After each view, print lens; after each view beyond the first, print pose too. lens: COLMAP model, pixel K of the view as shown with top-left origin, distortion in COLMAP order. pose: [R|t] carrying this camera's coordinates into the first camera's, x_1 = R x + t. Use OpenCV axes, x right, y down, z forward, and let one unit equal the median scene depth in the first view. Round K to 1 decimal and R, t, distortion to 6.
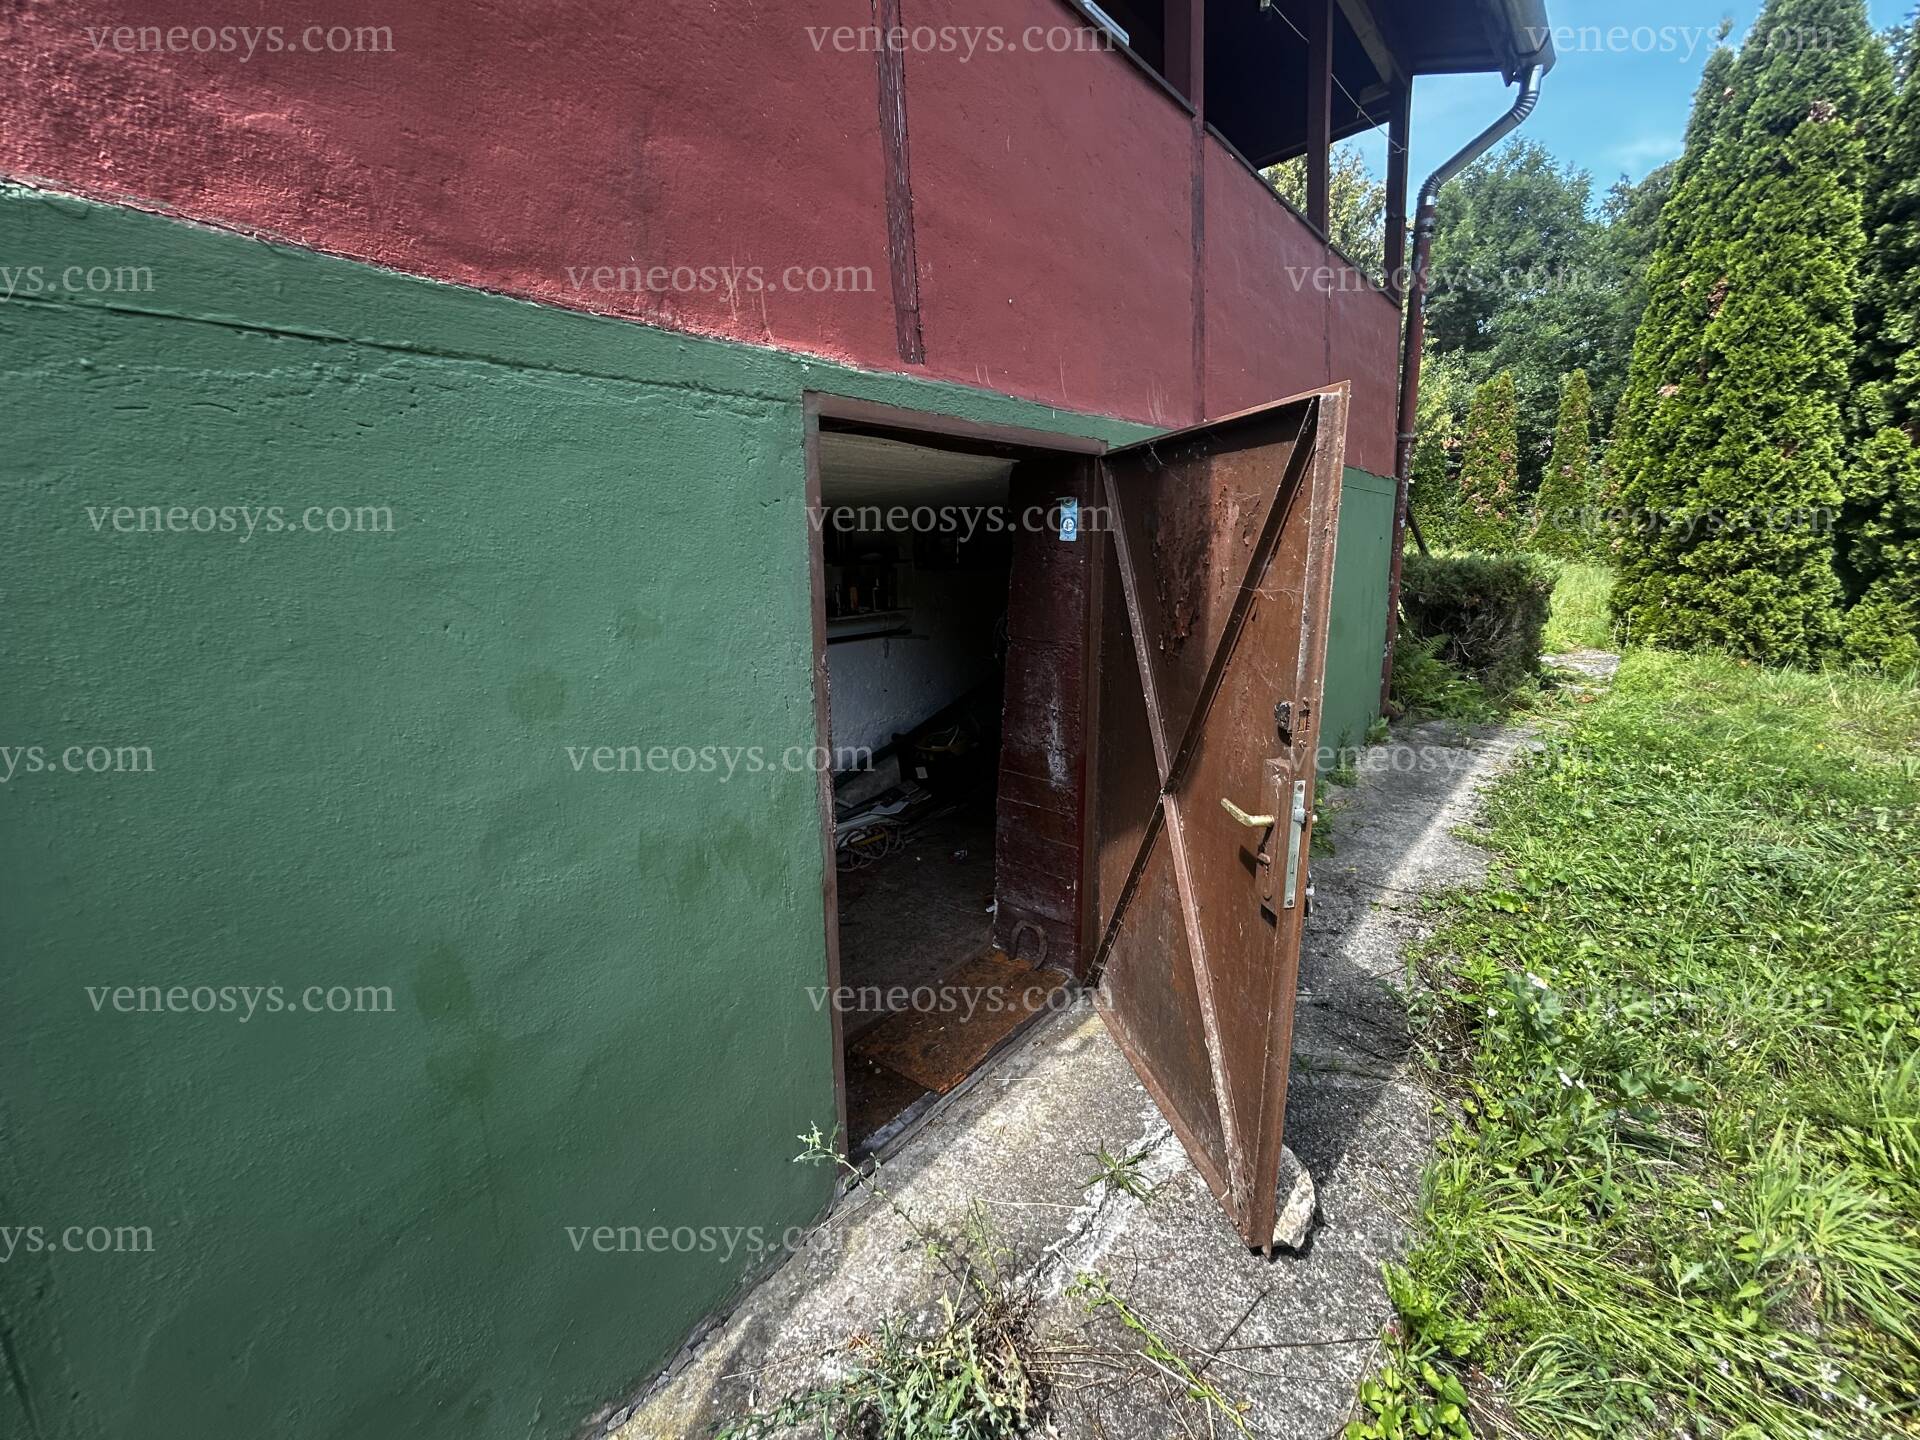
lens RADIAL K [[820.0, 0, 962.8], [0, 820.0, 716.4], [0, 0, 1]] dist [-0.000727, 0.000141]
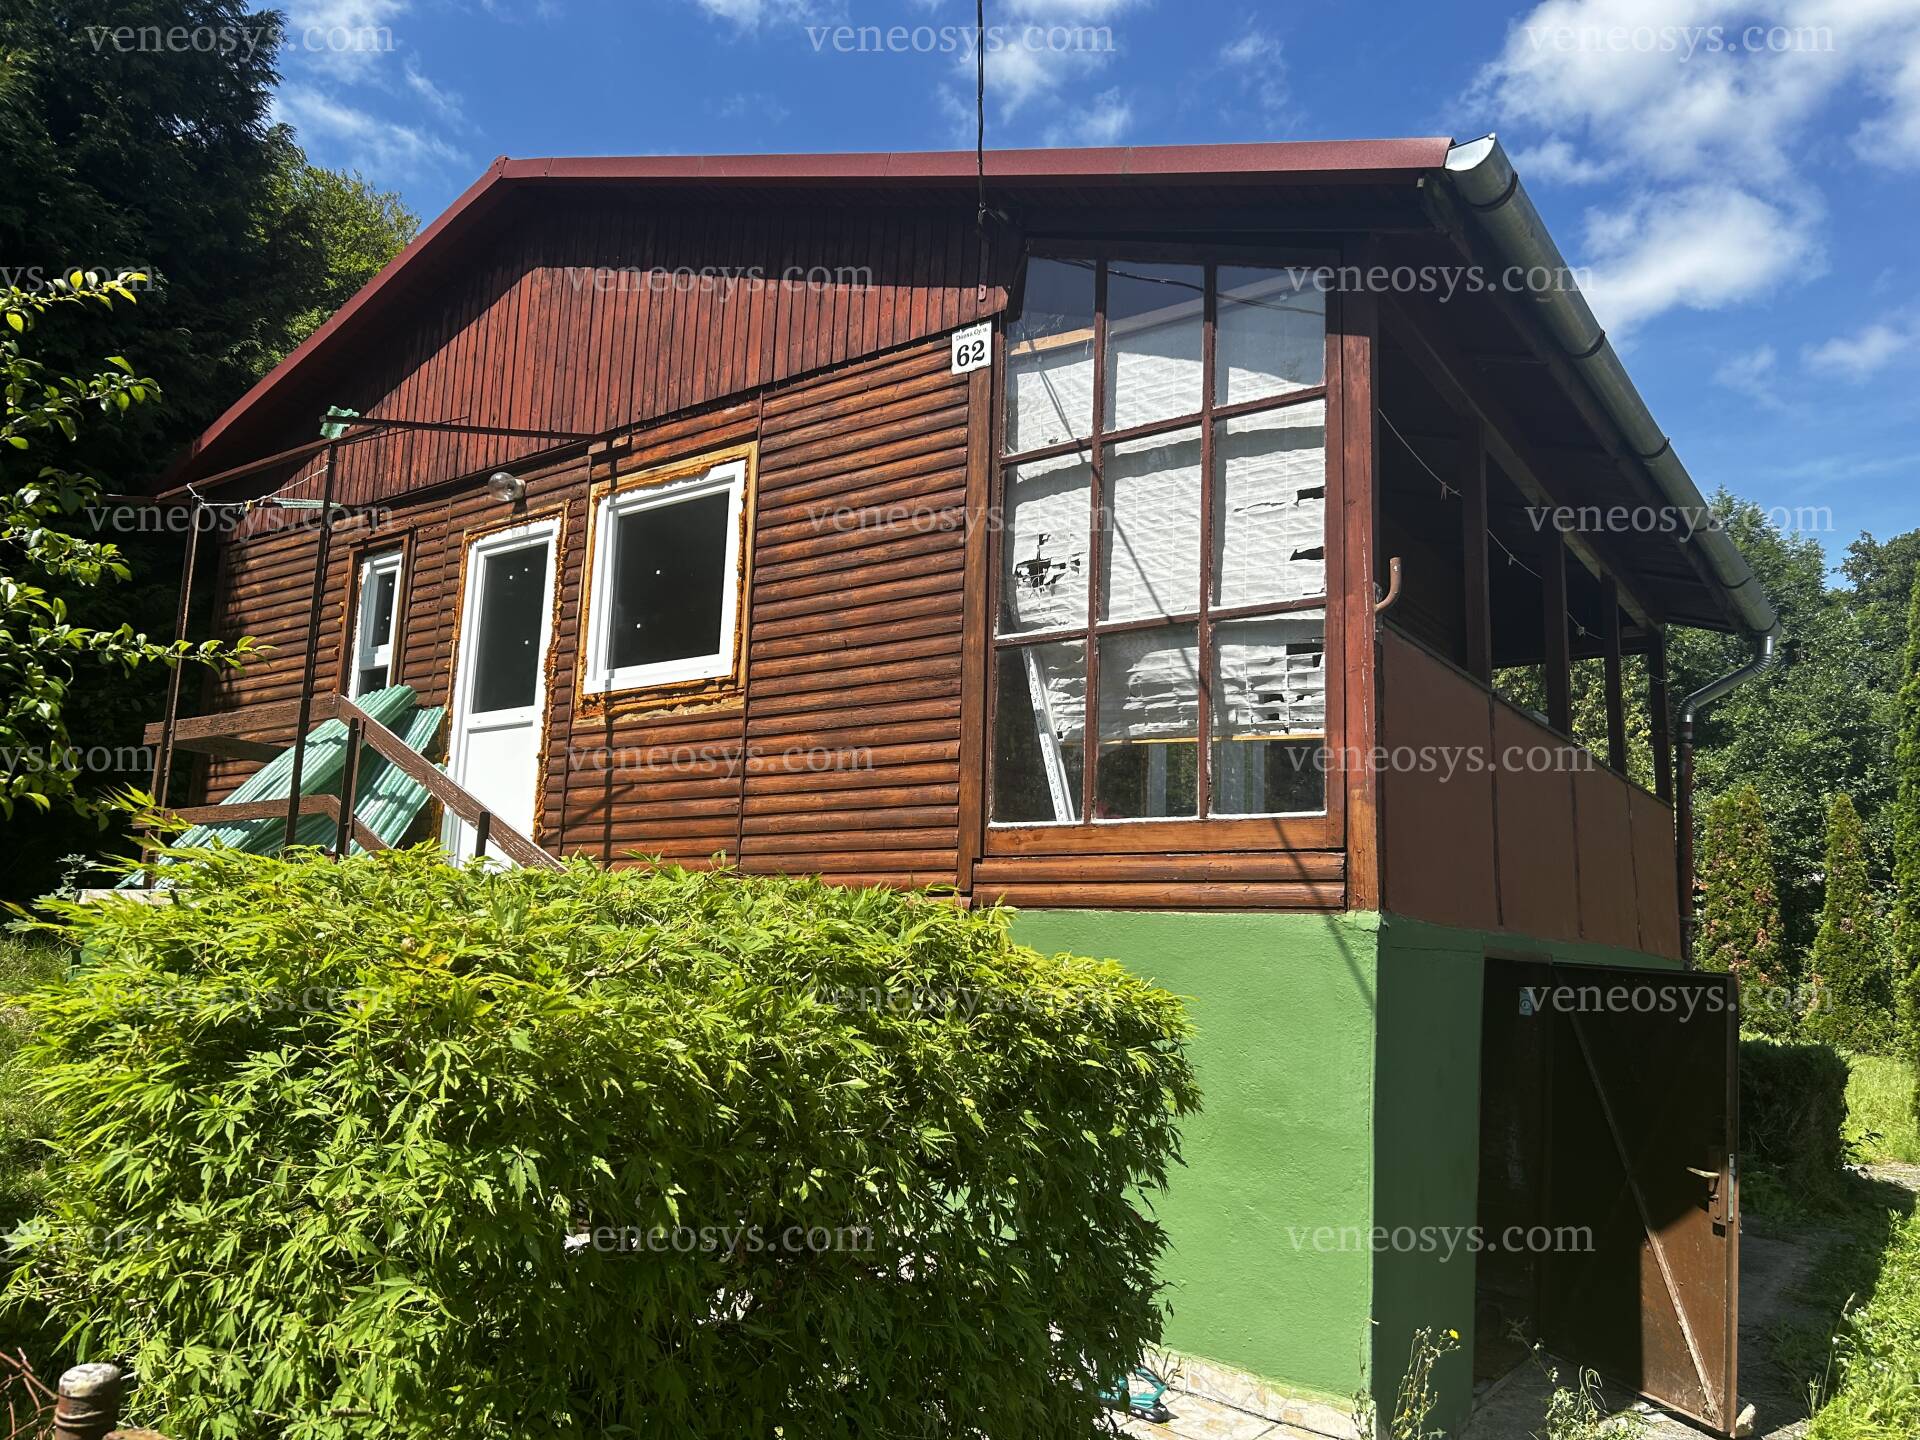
lens RADIAL K [[1427.8, 0, 960.1], [0, 1427.8, 723.4], [0, 0, 1]] dist [0.014864, -0.008437]
pose [[0.993899, 0.096425, 0.053538, -0.114432], [-0.071871, 0.934454, -0.348755, 0.029147], [-0.083658, 0.342780, 0.935683, -0.163429]]
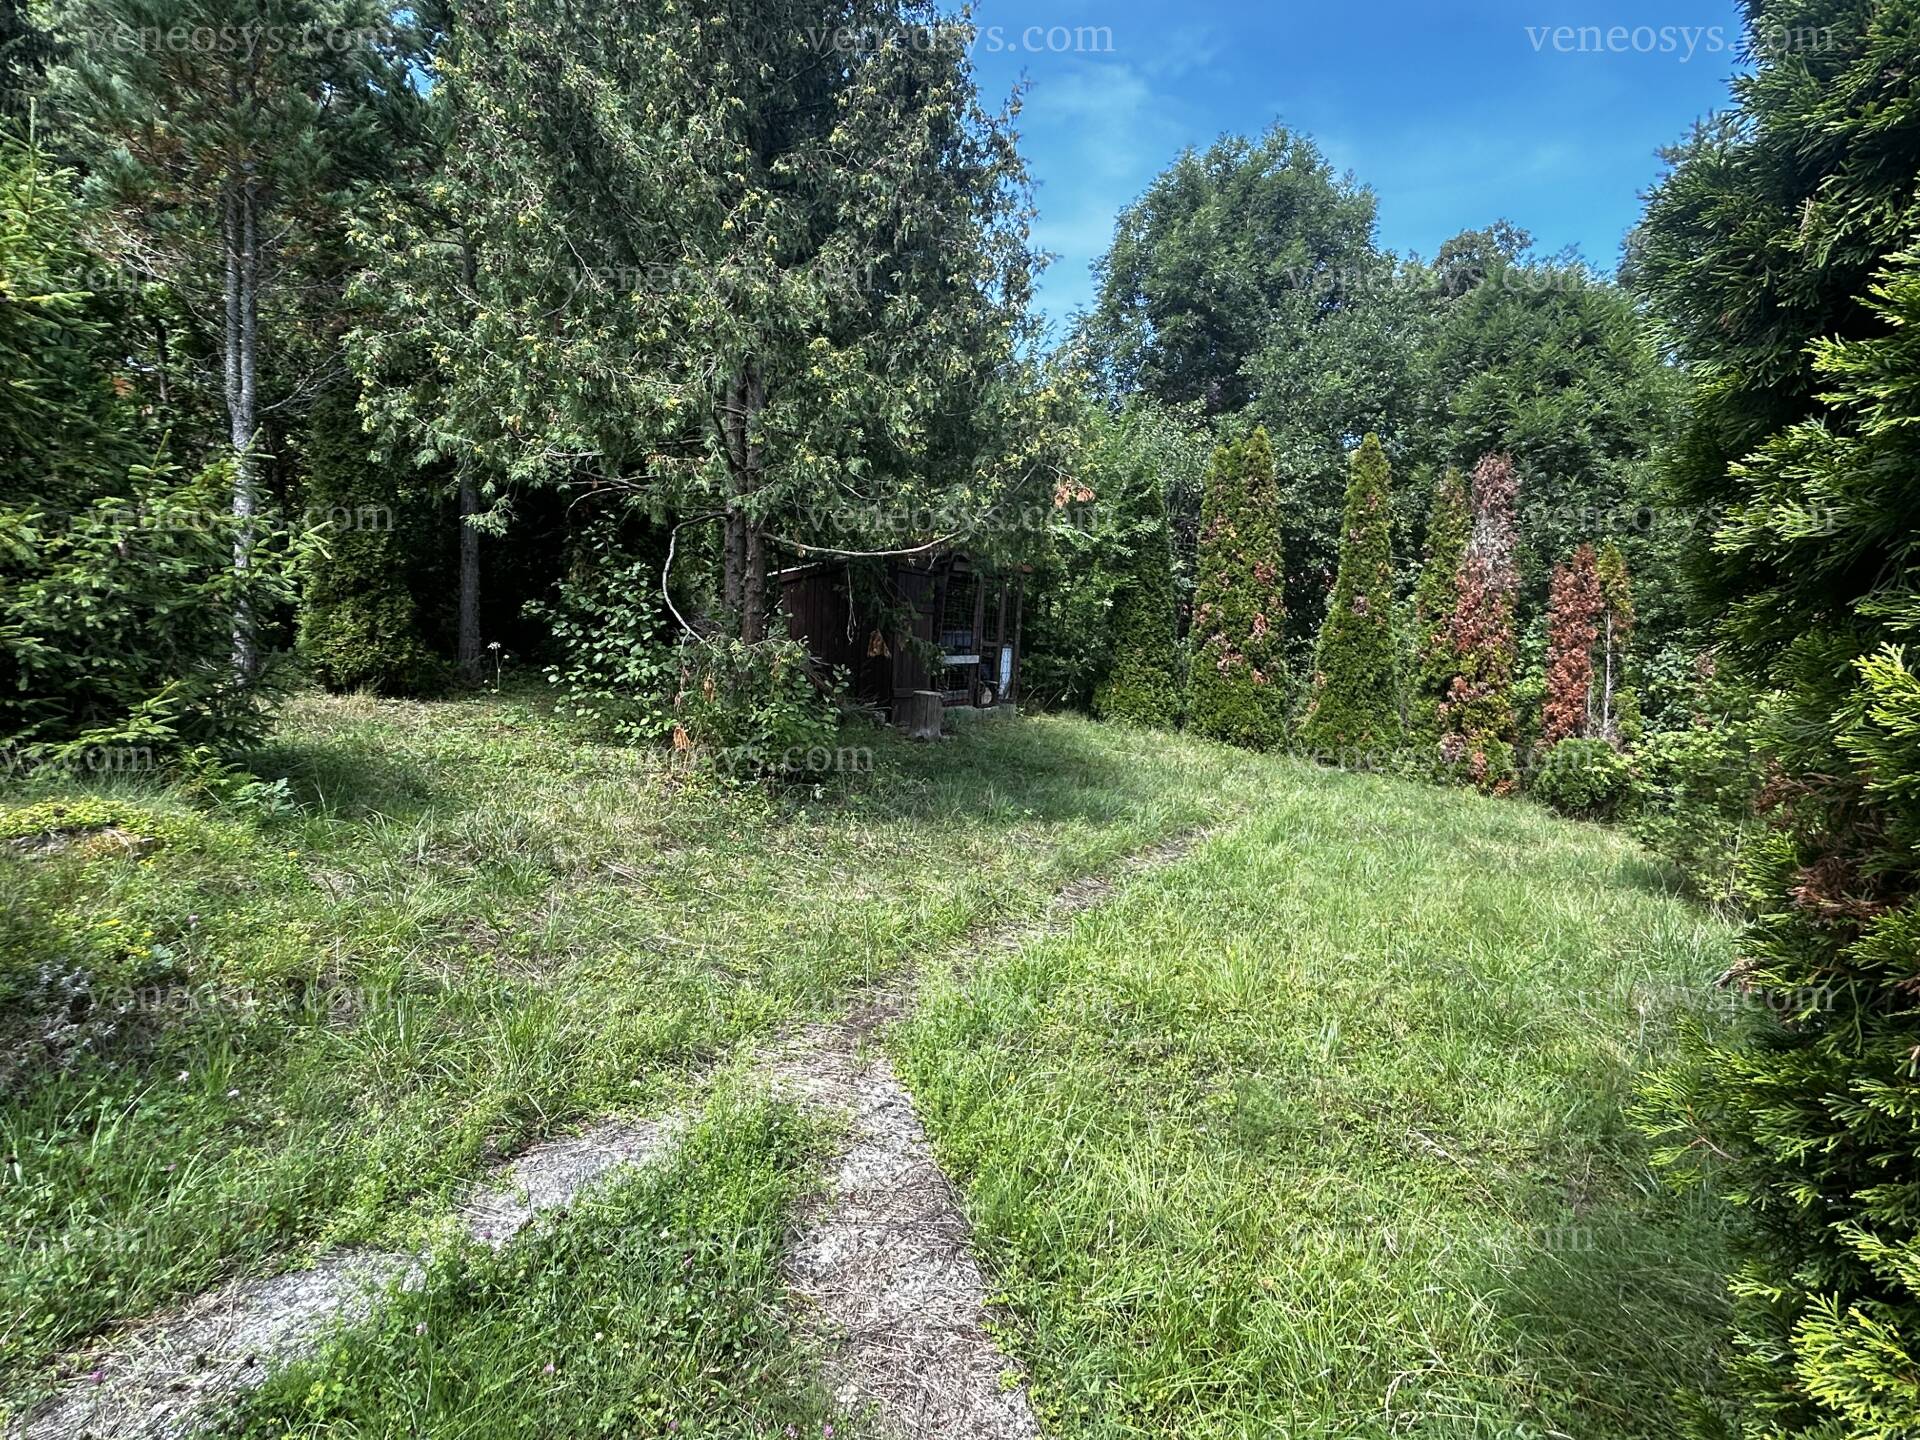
lens RADIAL K [[1057.7, 0, 960.1], [0, 1057.7, 723.0], [0, 0, 1]] dist [-0.001508, -0.000437]
pose [[0.966806, 0.054989, 0.249523, 0.278964], [-0.016060, 0.987714, -0.155443, -0.098125], [-0.255005, 0.146276, 0.955812, 0.368609]]
